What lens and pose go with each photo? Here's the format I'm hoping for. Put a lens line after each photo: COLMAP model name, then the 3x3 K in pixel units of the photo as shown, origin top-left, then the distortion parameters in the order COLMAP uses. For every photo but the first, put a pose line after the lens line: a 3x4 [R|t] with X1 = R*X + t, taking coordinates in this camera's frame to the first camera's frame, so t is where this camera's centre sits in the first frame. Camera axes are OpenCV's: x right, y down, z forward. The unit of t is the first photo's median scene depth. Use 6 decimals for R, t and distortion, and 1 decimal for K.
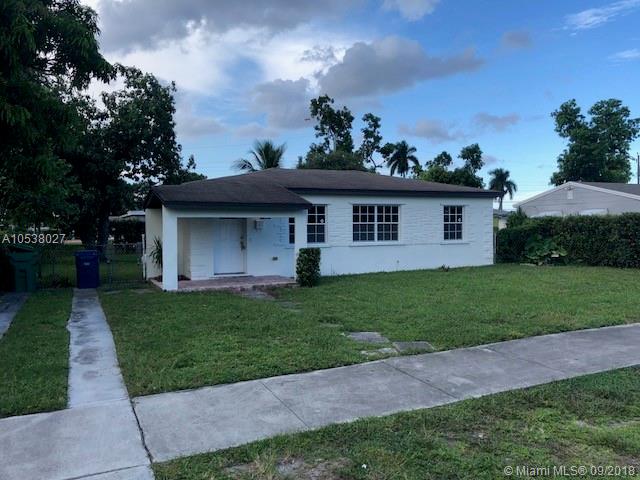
lens RADIAL K [[526.4, 0, 322.2], [0, 526.4, 242.0], [0, 0, 1]] dist [0.032050, -0.044198]
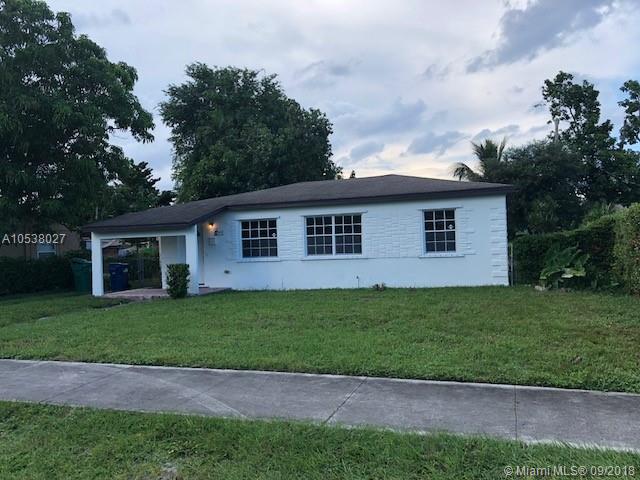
lens RADIAL K [[526.4, 0, 321.5], [0, 526.4, 236.3], [0, 0, 1]] dist [0.032050, -0.044198]
pose [[0.730979, -0.023013, -0.682012, 0.702638], [0.012948, 0.999719, -0.019855, -0.015398], [0.682277, 0.005683, 0.731071, 0.310431]]
